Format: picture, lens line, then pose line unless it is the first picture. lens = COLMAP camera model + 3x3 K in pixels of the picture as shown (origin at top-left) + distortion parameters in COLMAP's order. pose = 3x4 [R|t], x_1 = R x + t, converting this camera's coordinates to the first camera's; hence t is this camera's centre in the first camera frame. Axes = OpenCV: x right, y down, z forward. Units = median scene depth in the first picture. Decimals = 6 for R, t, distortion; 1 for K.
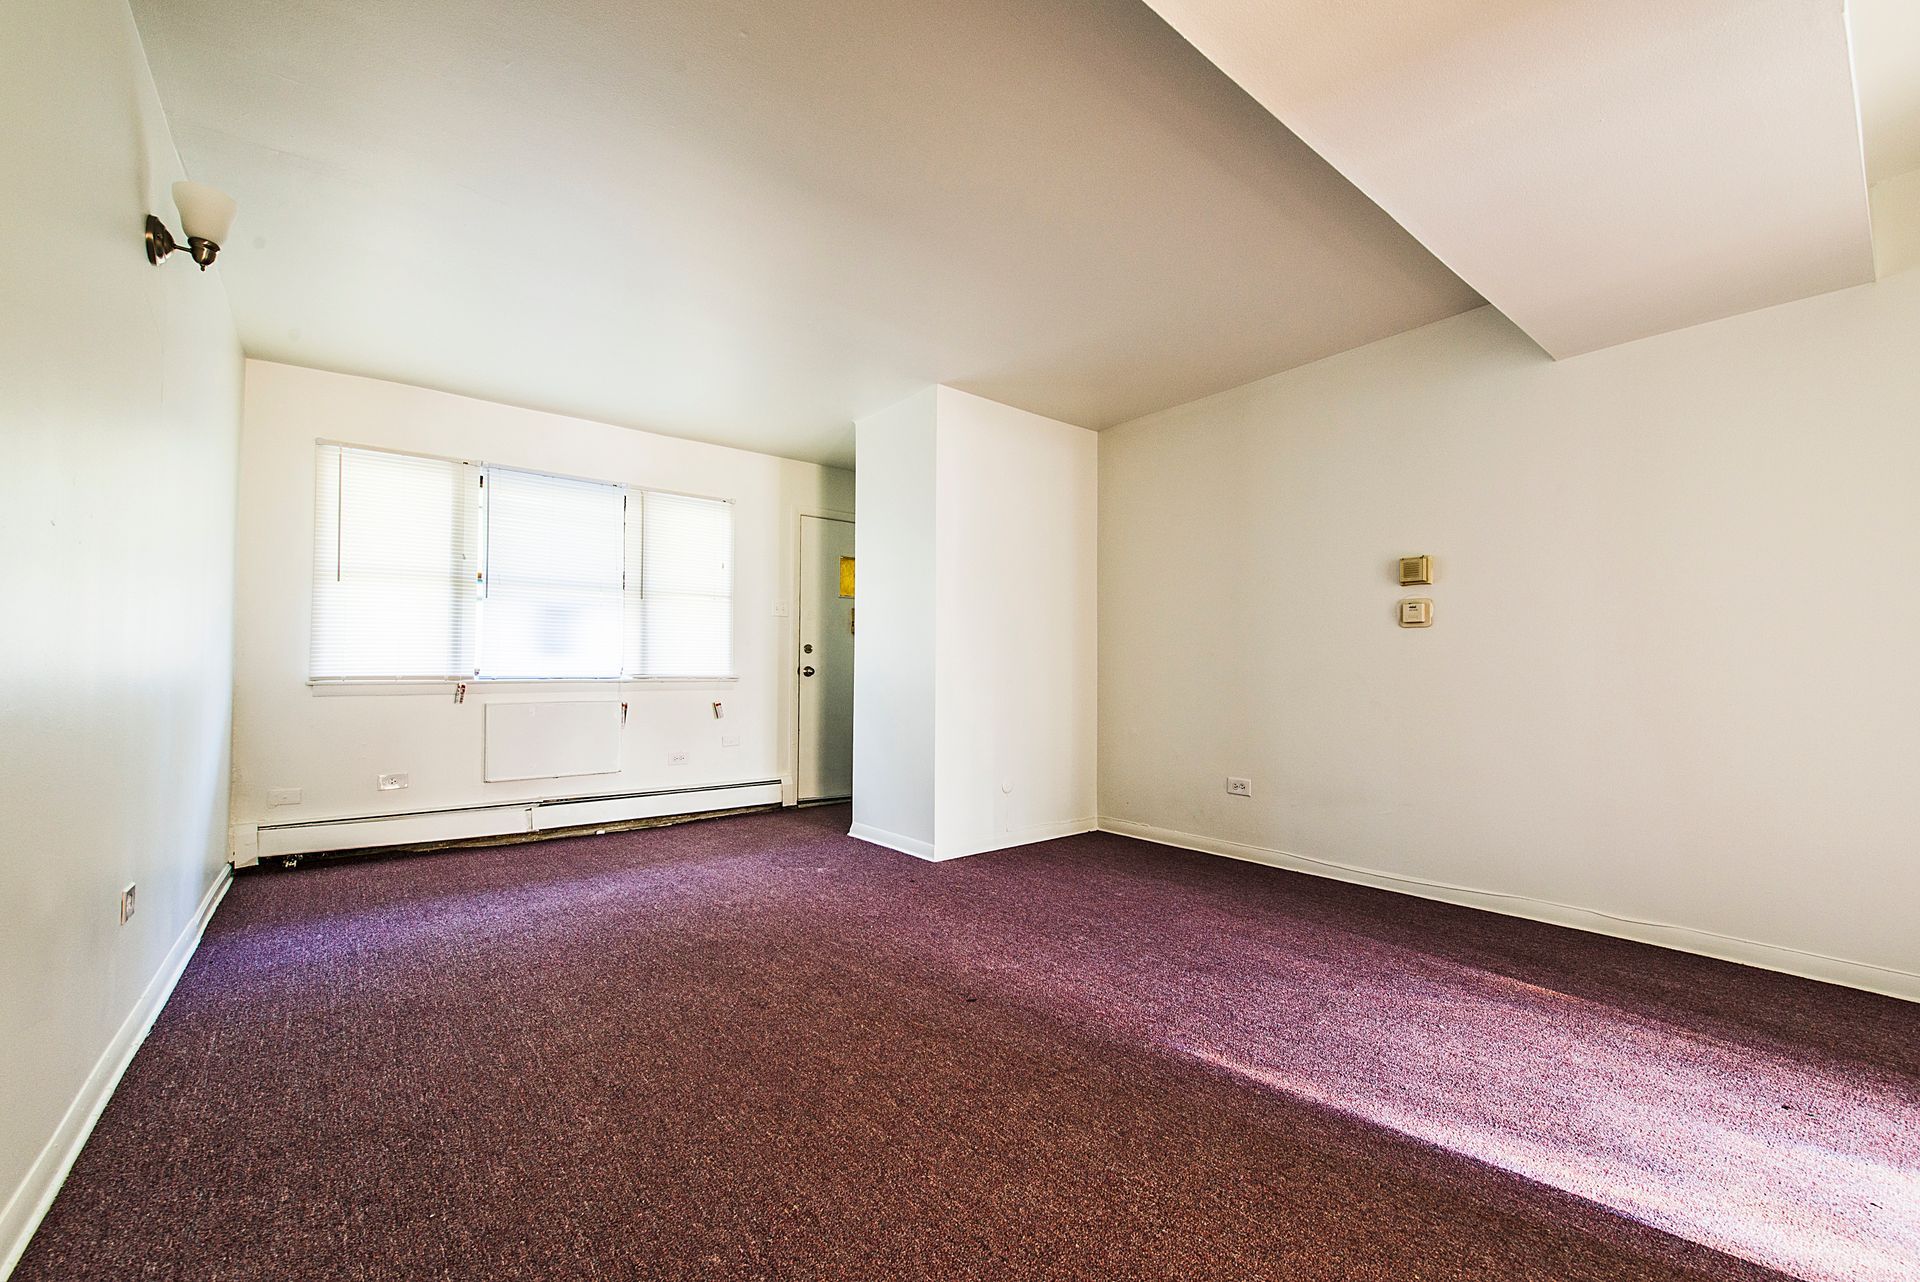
lens RADIAL K [[746.3, 0, 950.5], [0, 746.3, 653.9], [0, 0, 1]] dist [0.016800, -0.007488]
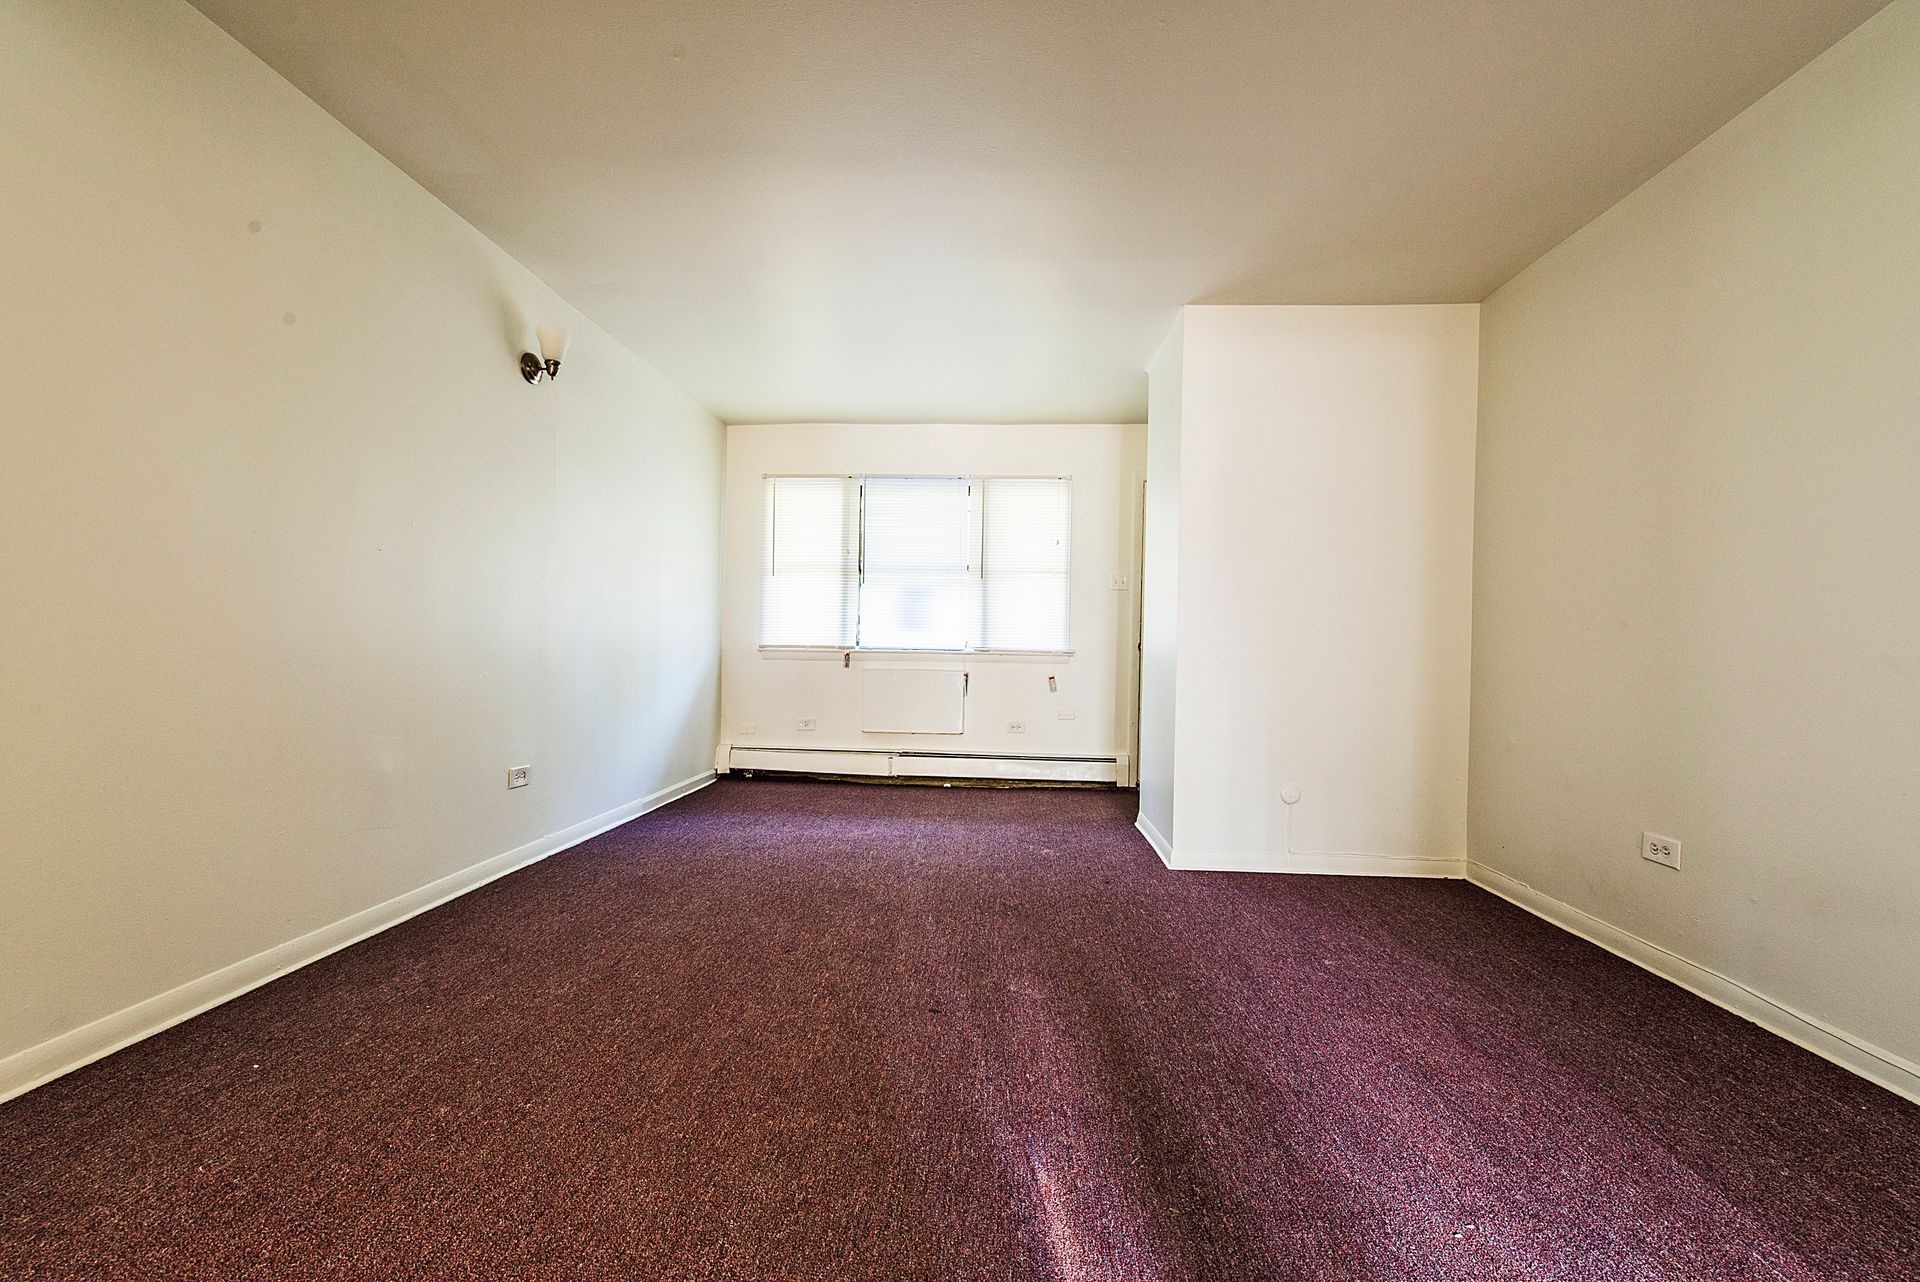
lens RADIAL K [[743.7, 0, 968.4], [0, 743.7, 642.8], [0, 0, 1]] dist [0.016373, -0.006714]
pose [[0.757021, 0.009478, -0.653321, 0.336080], [-0.000858, 0.999908, 0.013512, 0.006888], [0.653389, -0.009669, 0.756960, 0.190213]]
